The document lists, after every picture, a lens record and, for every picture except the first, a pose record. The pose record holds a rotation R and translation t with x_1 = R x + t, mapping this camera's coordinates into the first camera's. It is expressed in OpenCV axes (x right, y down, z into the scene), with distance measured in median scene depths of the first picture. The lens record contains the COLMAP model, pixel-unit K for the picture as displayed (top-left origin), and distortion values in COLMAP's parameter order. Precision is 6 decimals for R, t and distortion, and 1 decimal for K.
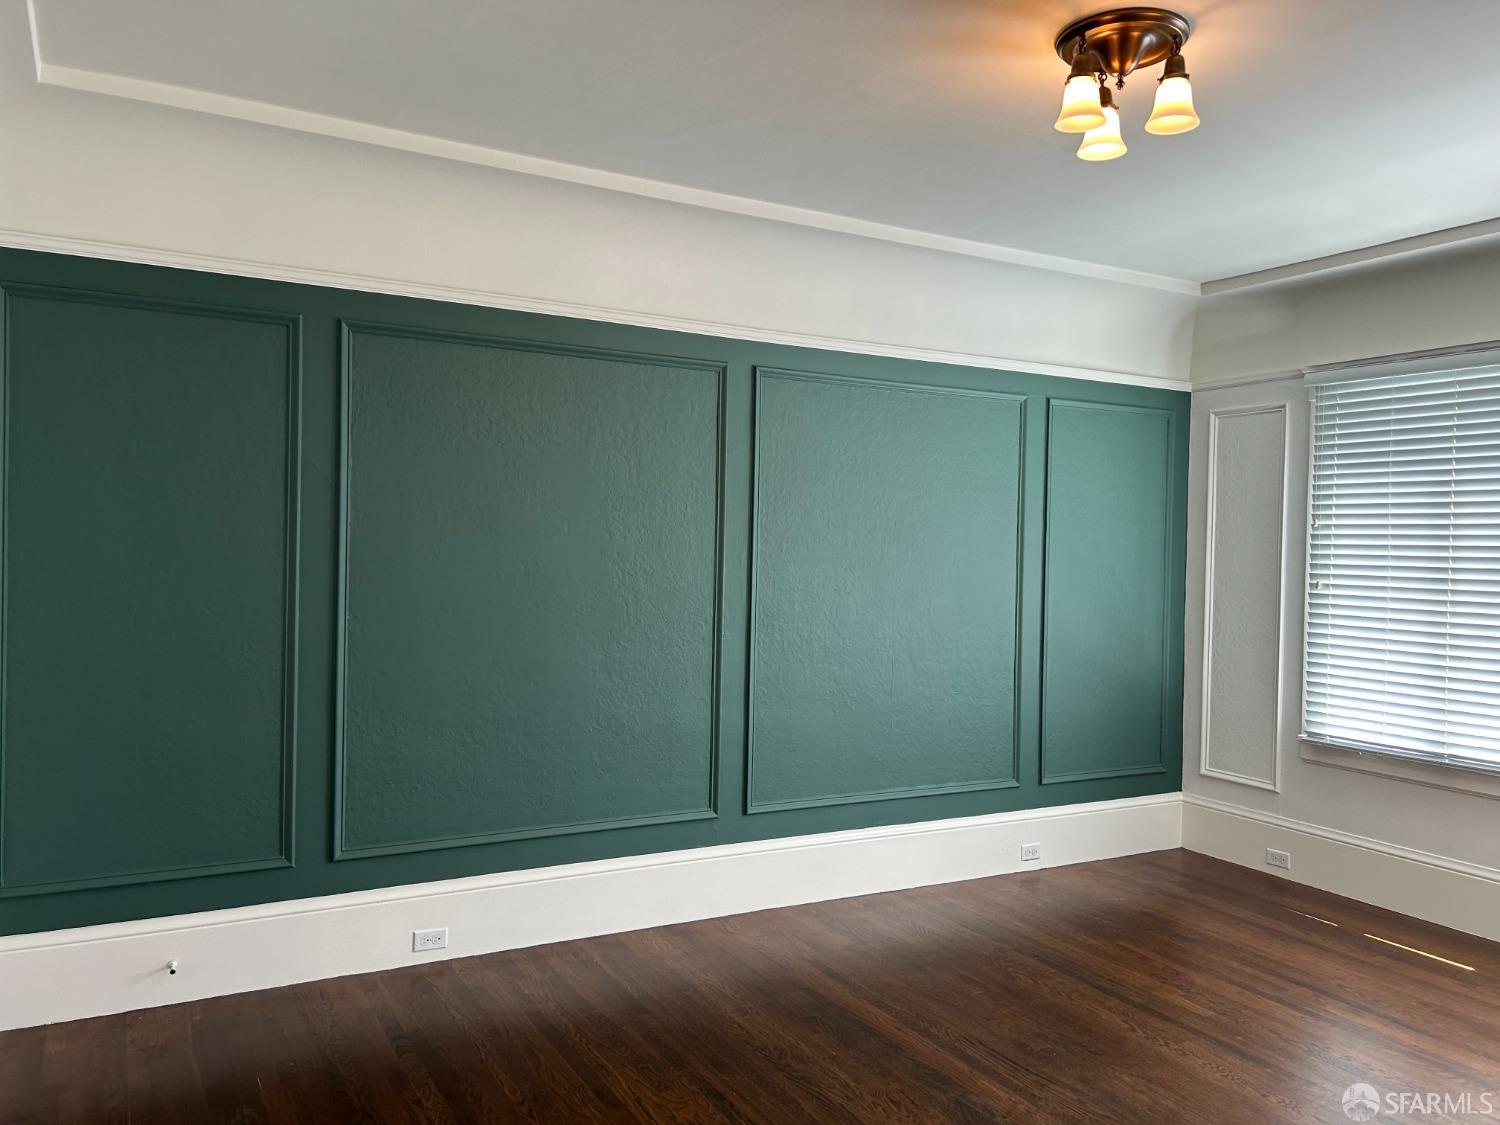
lens RADIAL K [[1142.0, 0, 750.0], [0, 1142.0, 562.5], [0, 0, 1]] dist [0.064497, -0.060577]
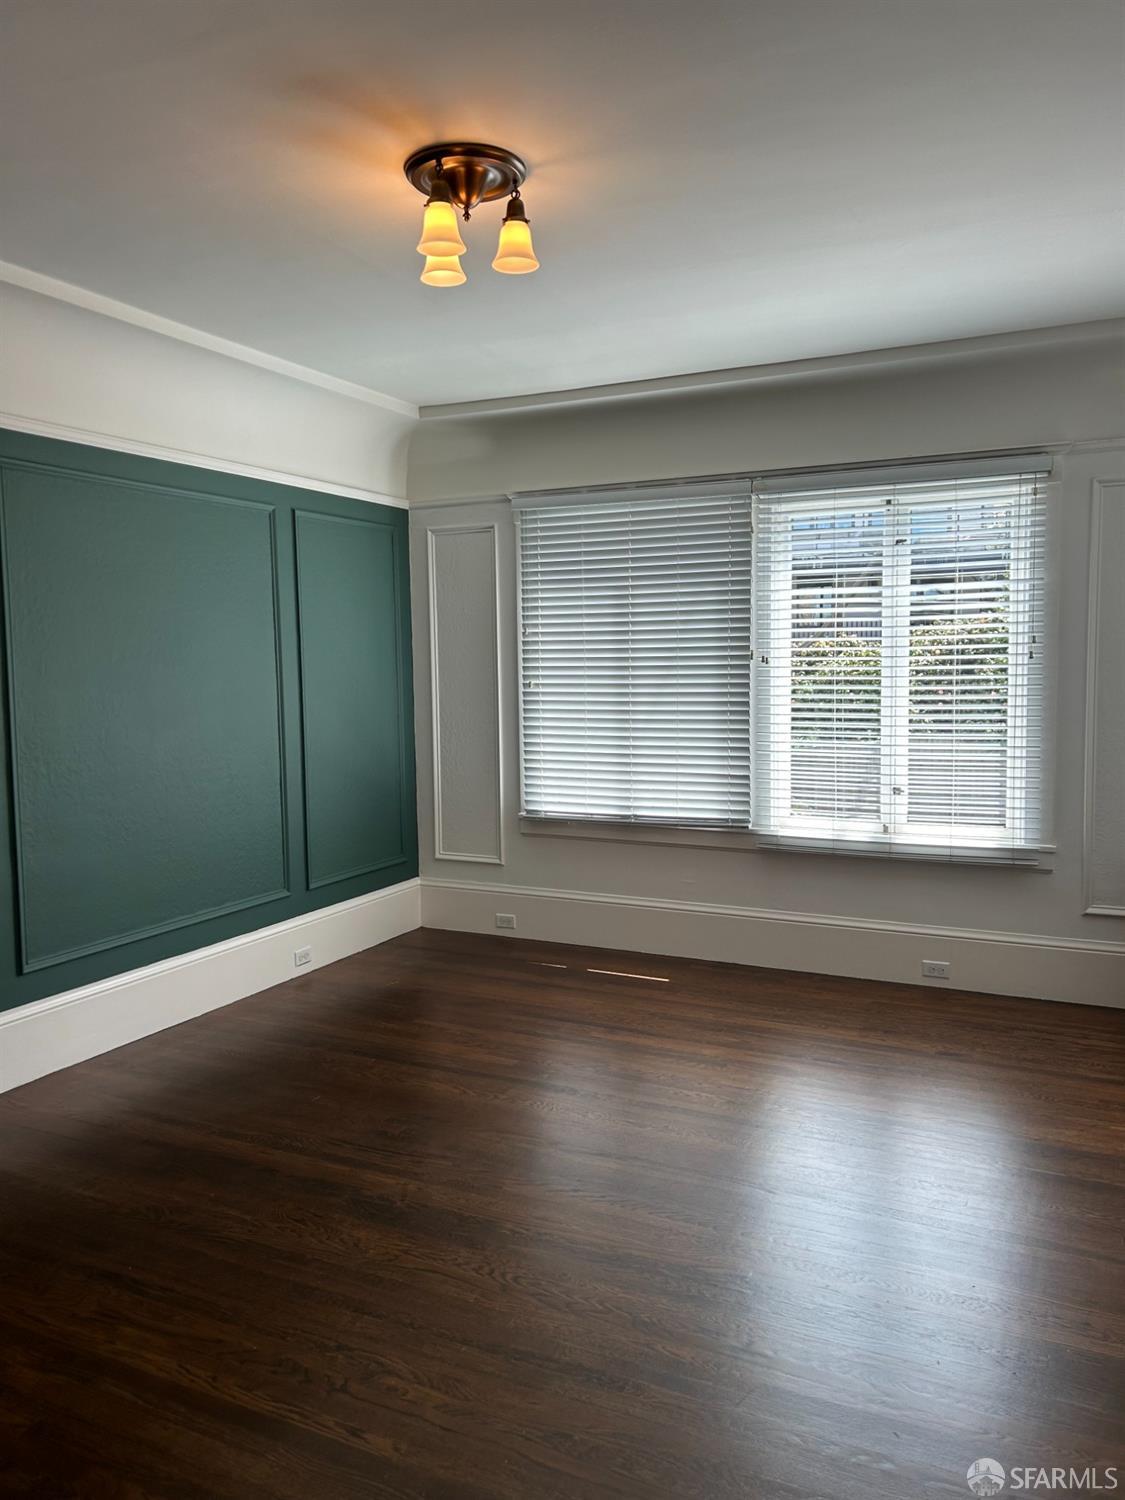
lens RADIAL K [[1127.9, 0, 562.5], [0, 1127.9, 750.0], [0, 0, 1]] dist [0.168334, -0.314858]
pose [[0.827157, -0.078586, 0.556449, -0.127210], [0.038275, 0.995753, 0.083731, -0.009429], [-0.560666, -0.047961, 0.826652, 0.037600]]
